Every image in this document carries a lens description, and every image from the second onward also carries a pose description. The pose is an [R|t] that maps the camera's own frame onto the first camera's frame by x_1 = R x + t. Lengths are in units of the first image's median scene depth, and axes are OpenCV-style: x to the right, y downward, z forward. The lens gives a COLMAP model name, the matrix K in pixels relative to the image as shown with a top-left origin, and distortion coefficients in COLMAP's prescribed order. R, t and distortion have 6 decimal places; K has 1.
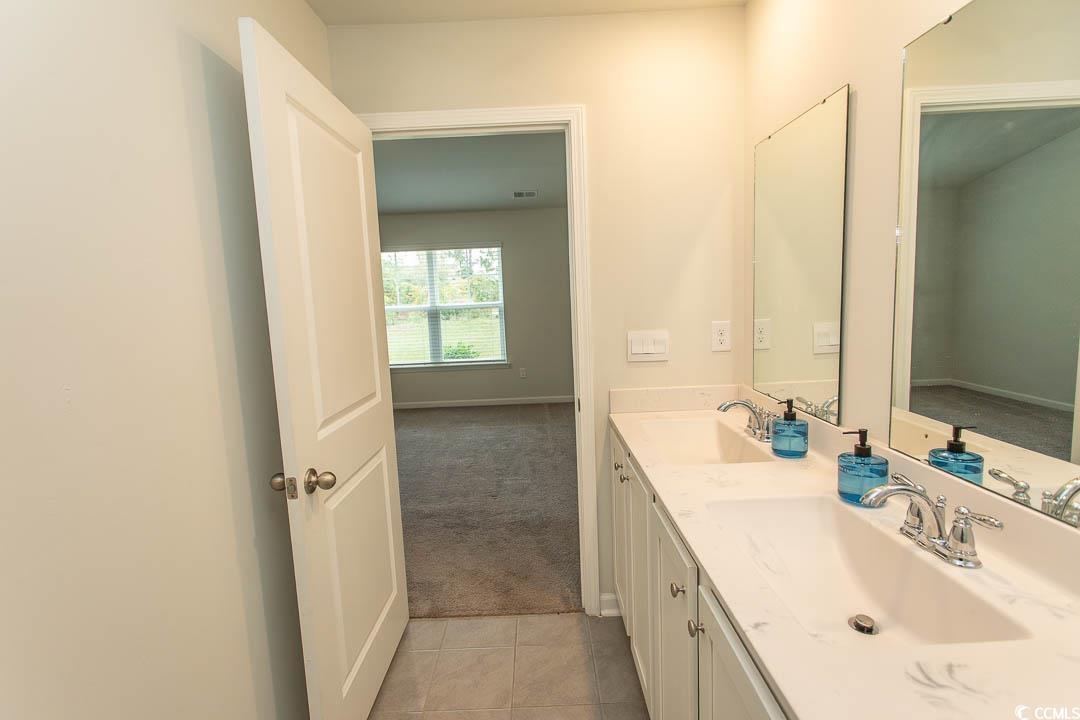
lens RADIAL K [[508.0, 0, 533.6], [0, 508.0, 357.4], [0, 0, 1]] dist [-0.000255, 0.001623]
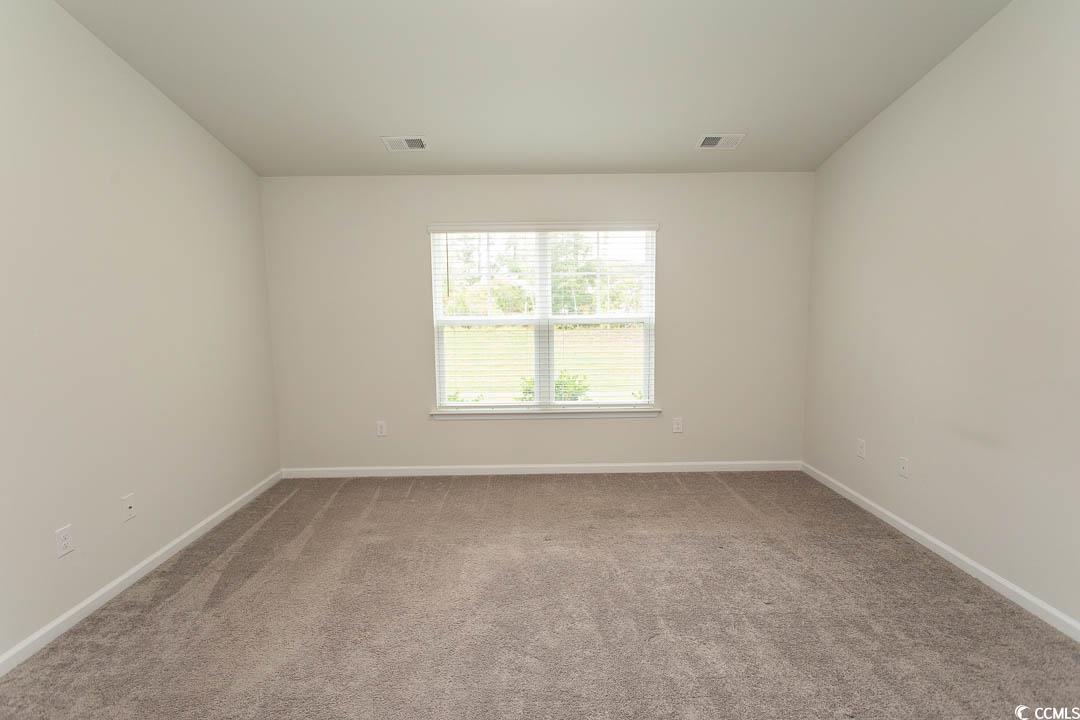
lens RADIAL K [[508.0, 0, 539.1], [0, 508.0, 355.4], [0, 0, 1]] dist [-0.000255, 0.001623]
pose [[0.999463, 0.028287, 0.016551, -0.216935], [-0.027995, 0.999453, -0.017633, -0.042192], [-0.017041, 0.017160, 0.999708, 0.359518]]
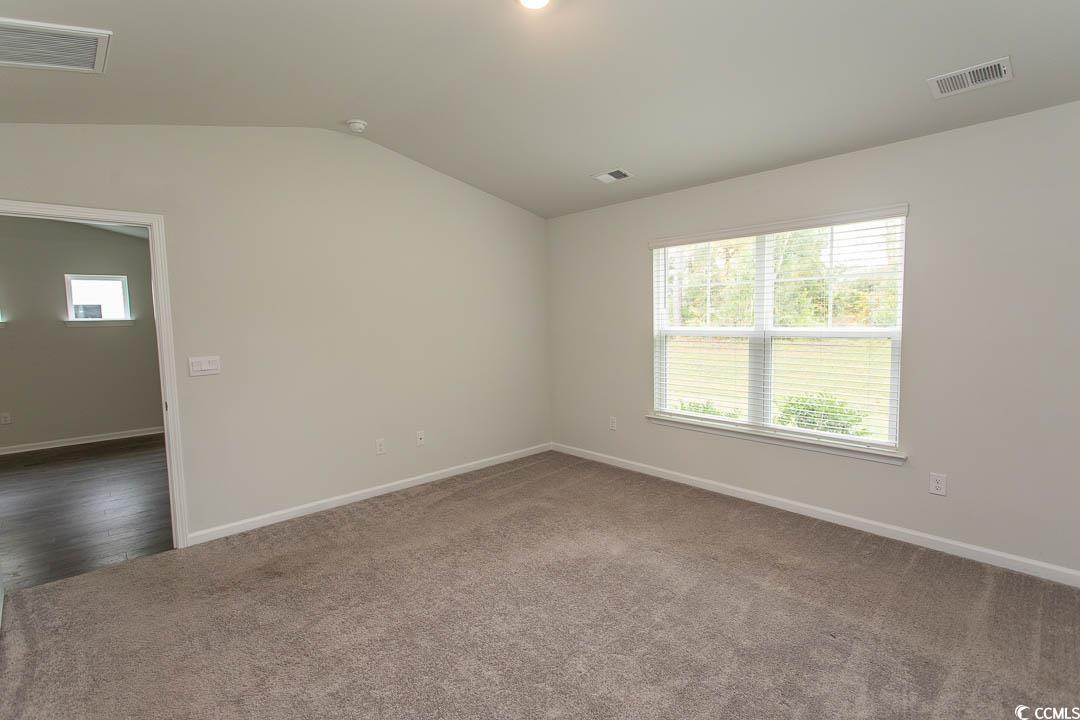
lens RADIAL K [[508.0, 0, 541.7], [0, 508.0, 357.1], [0, 0, 1]] dist [-0.000255, 0.001623]
pose [[0.677464, 0.088674, -0.730192, 0.063096], [-0.098839, 0.994678, 0.029092, -0.062773], [0.728885, 0.052462, 0.682623, 0.423916]]
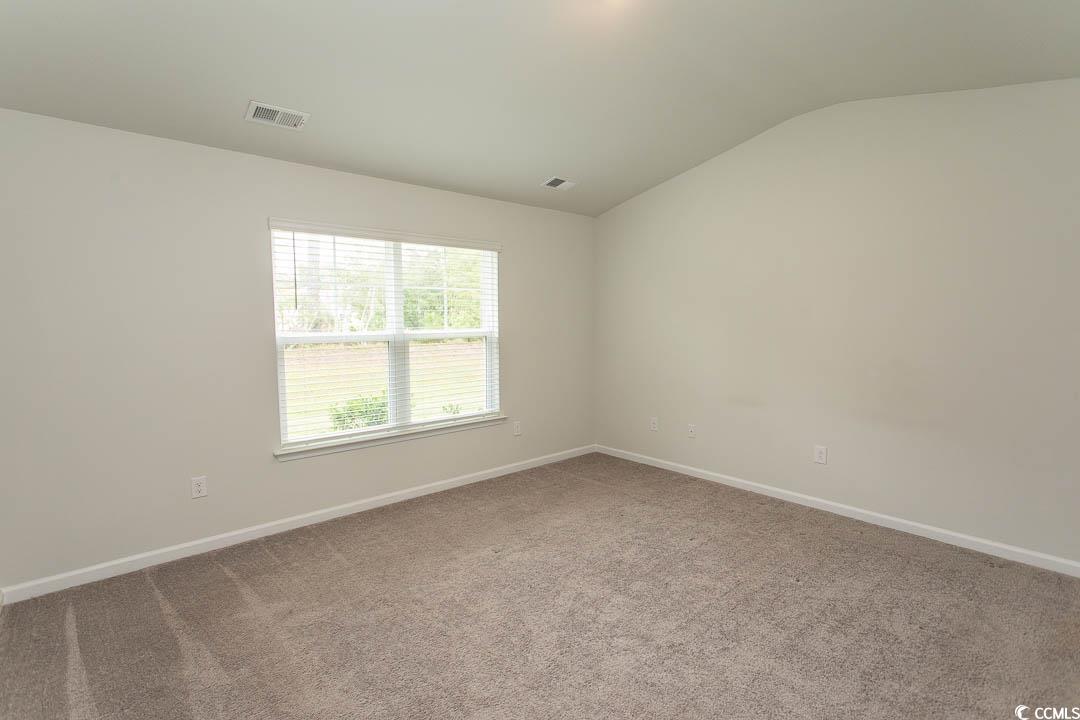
lens RADIAL K [[508.0, 0, 531.0], [0, 508.0, 360.0], [0, 0, 1]] dist [-0.000255, 0.001623]
pose [[0.752311, -0.014143, 0.658656, -0.485750], [0.053609, 0.997768, -0.039807, -0.036766], [-0.656623, 0.065257, 0.751390, 0.448661]]
